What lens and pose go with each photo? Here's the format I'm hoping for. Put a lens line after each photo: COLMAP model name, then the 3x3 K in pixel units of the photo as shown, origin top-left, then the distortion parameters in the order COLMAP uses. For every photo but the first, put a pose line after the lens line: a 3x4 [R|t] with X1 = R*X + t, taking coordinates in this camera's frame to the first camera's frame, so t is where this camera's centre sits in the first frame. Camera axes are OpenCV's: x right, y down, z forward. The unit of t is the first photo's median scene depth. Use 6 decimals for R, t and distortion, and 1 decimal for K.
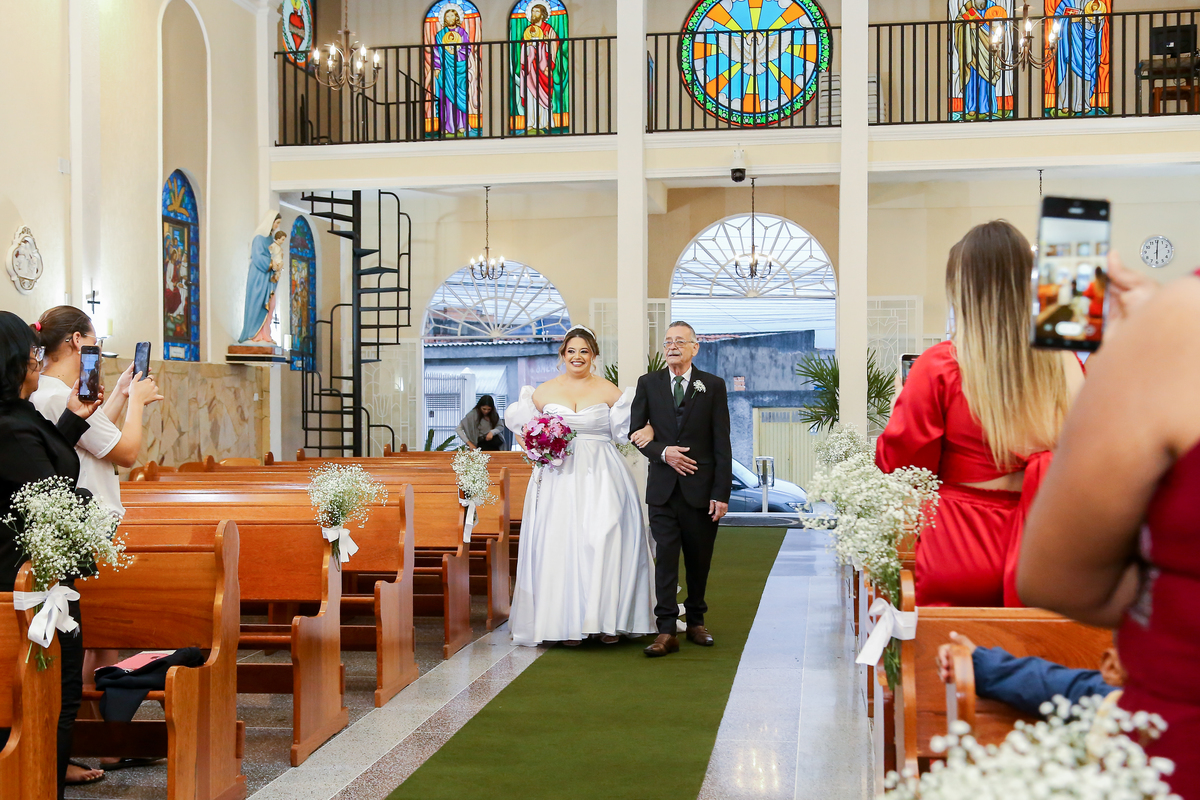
lens RADIAL K [[1283.7, 0, 586.1], [0, 1283.7, 396.1], [0, 0, 1]] dist [-0.013394, 0.000000]
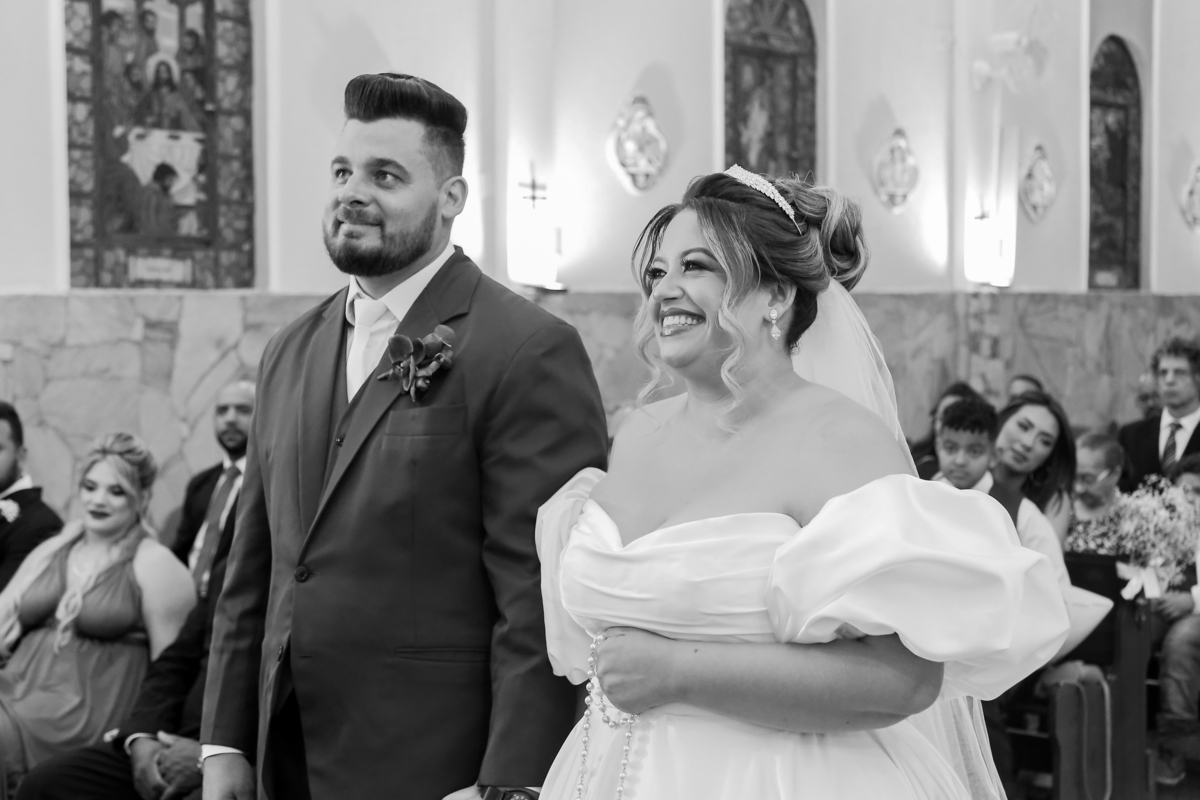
lens RADIAL K [[1943.2, 0, 602.4], [0, 1943.2, 405.0], [0, 0, 1]] dist [-0.011038, 0.000000]
pose [[0.831529, 0.029196, -0.554713, 0.016059], [0.002671, 0.998396, 0.056551, -0.024158], [0.555475, -0.048506, 0.830117, -0.398071]]
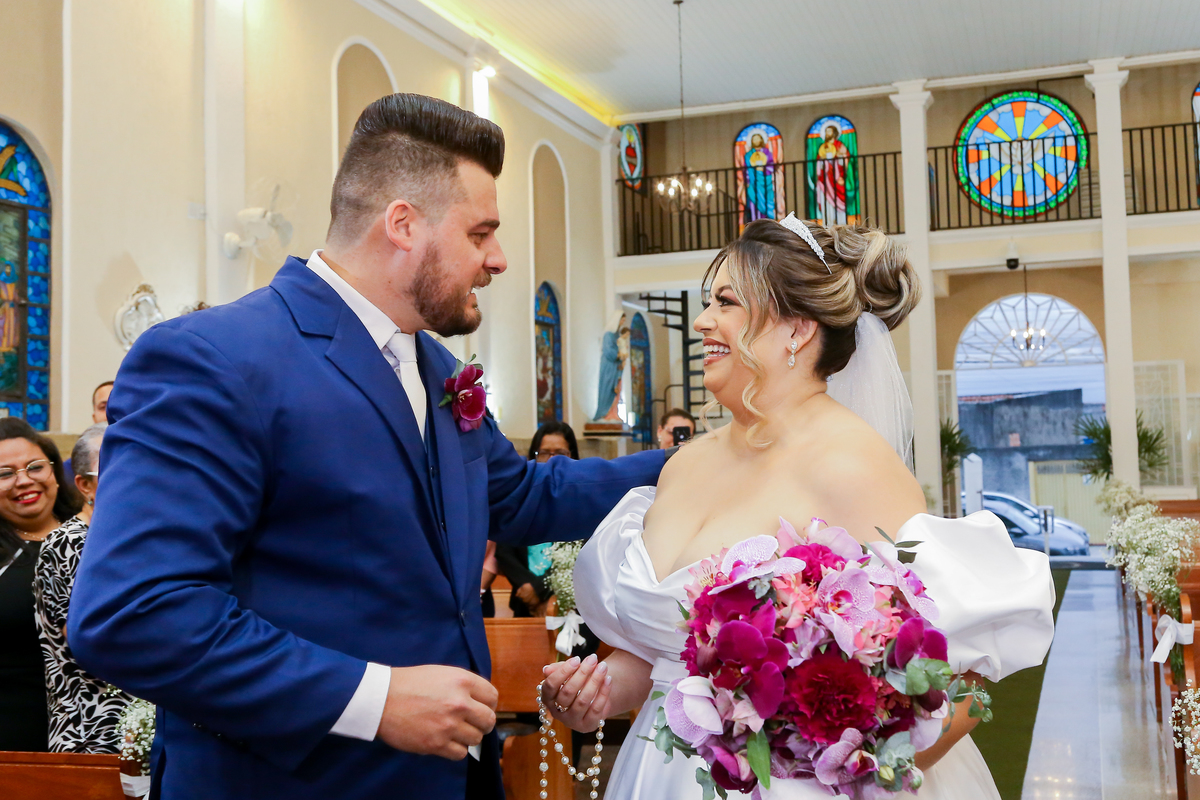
lens RADIAL K [[1186.3, 0, 697.6], [0, 1186.3, 367.0], [0, 0, 1]] dist [-0.018858, 0.000000]
pose [[0.990346, -0.036079, -0.133843, -0.022620], [0.026339, 0.996922, -0.073845, -0.007049], [0.136096, 0.069607, 0.988247, -0.087208]]
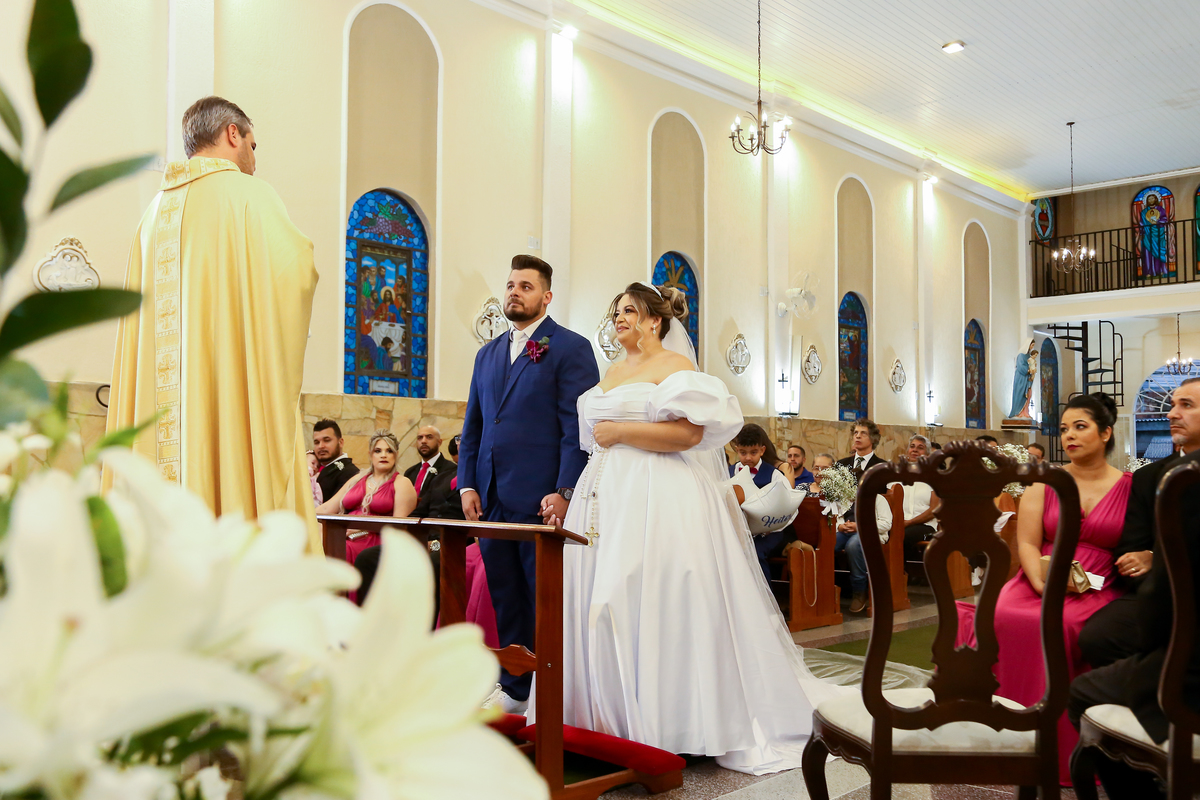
lens RADIAL K [[1186.3, 0, 548.1], [0, 1186.3, 419.2], [0, 0, 1]] dist [-0.018858, 0.000000]
pose [[0.813350, -0.016849, -0.581531, 0.131966], [-0.011633, 0.998910, -0.045212, 0.035263], [0.581659, 0.043538, 0.812267, -0.579648]]
